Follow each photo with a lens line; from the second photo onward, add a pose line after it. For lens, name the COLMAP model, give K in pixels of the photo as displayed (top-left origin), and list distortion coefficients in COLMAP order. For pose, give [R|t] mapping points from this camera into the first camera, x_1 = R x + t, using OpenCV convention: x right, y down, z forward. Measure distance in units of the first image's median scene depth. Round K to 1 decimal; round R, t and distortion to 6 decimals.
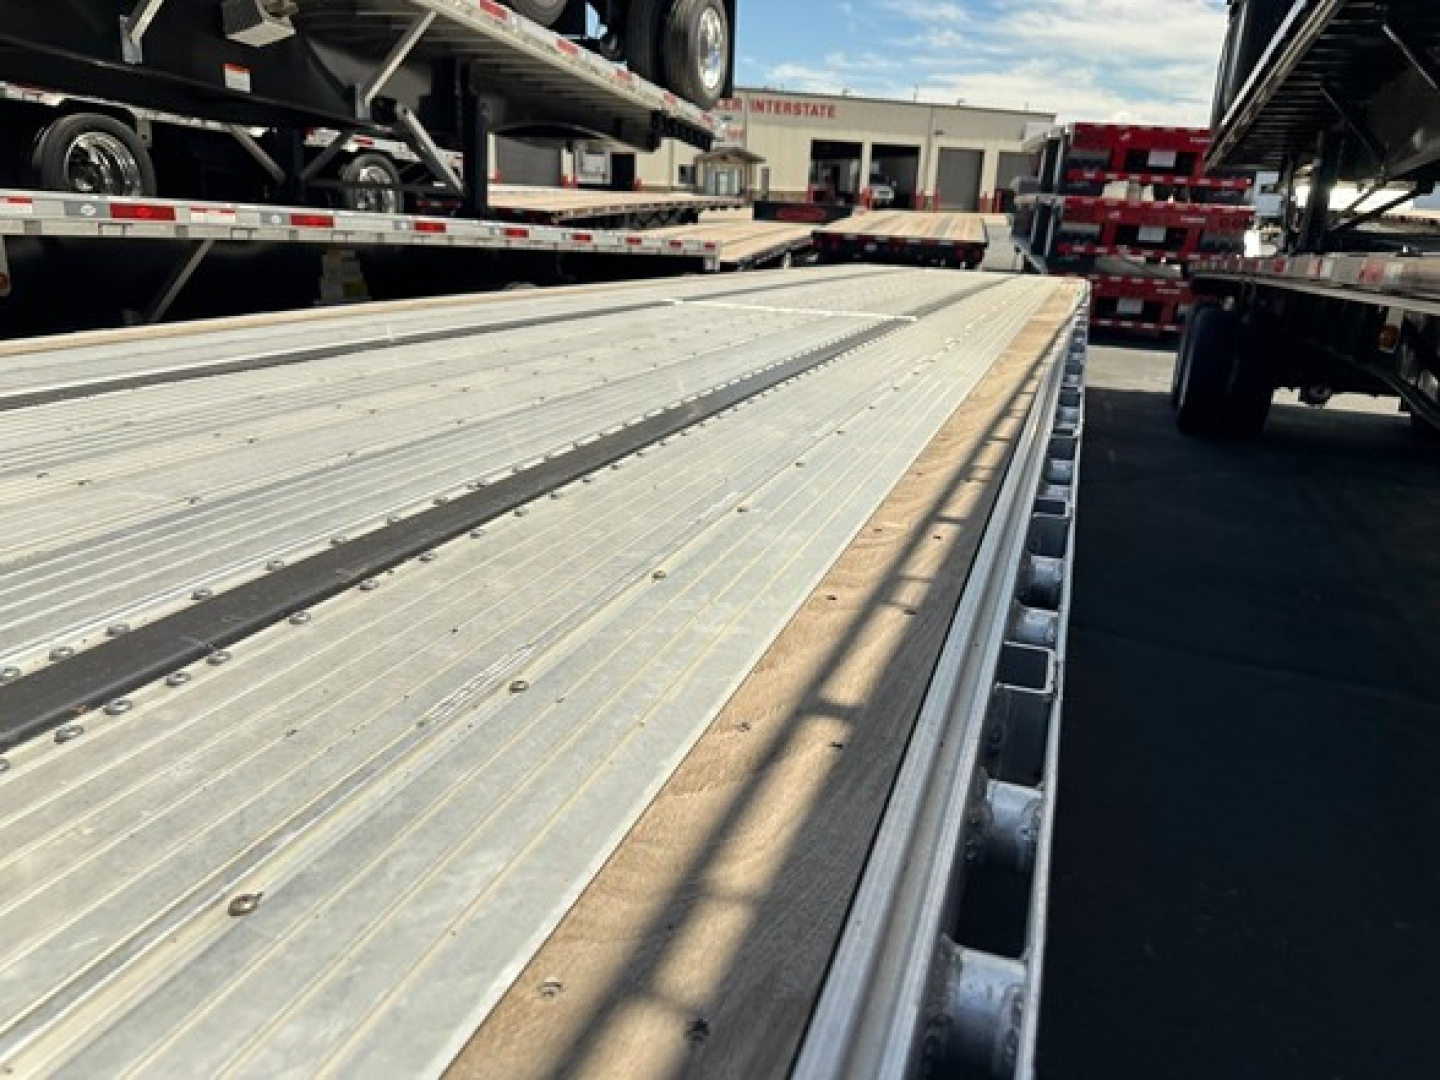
lens RADIAL K [[1063.6, 0, 713.4], [0, 1063.6, 543.1], [0, 0, 1]] dist [0.011032, -0.004082]
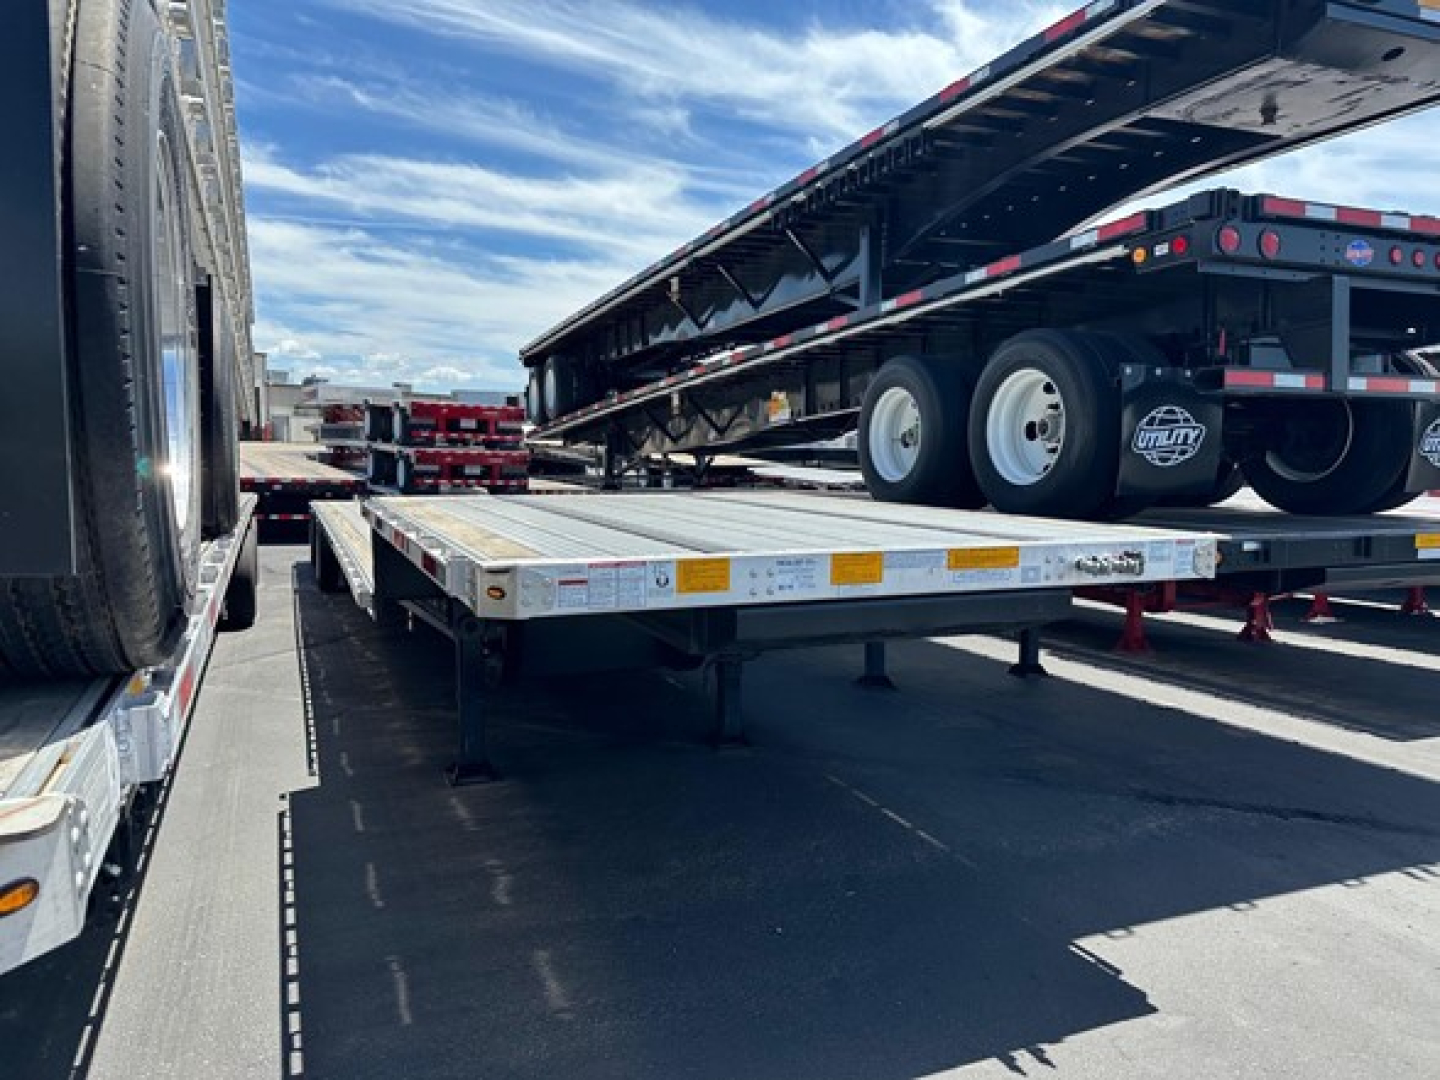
lens RADIAL K [[1063.6, 0, 716.6], [0, 1063.6, 542.4], [0, 0, 1]] dist [0.011032, -0.004082]
pose [[0.752386, -0.090926, 0.652417, -0.344164], [0.216599, 0.969503, -0.114671, 0.069992], [-0.622093, 0.227590, 0.749135, -0.366576]]
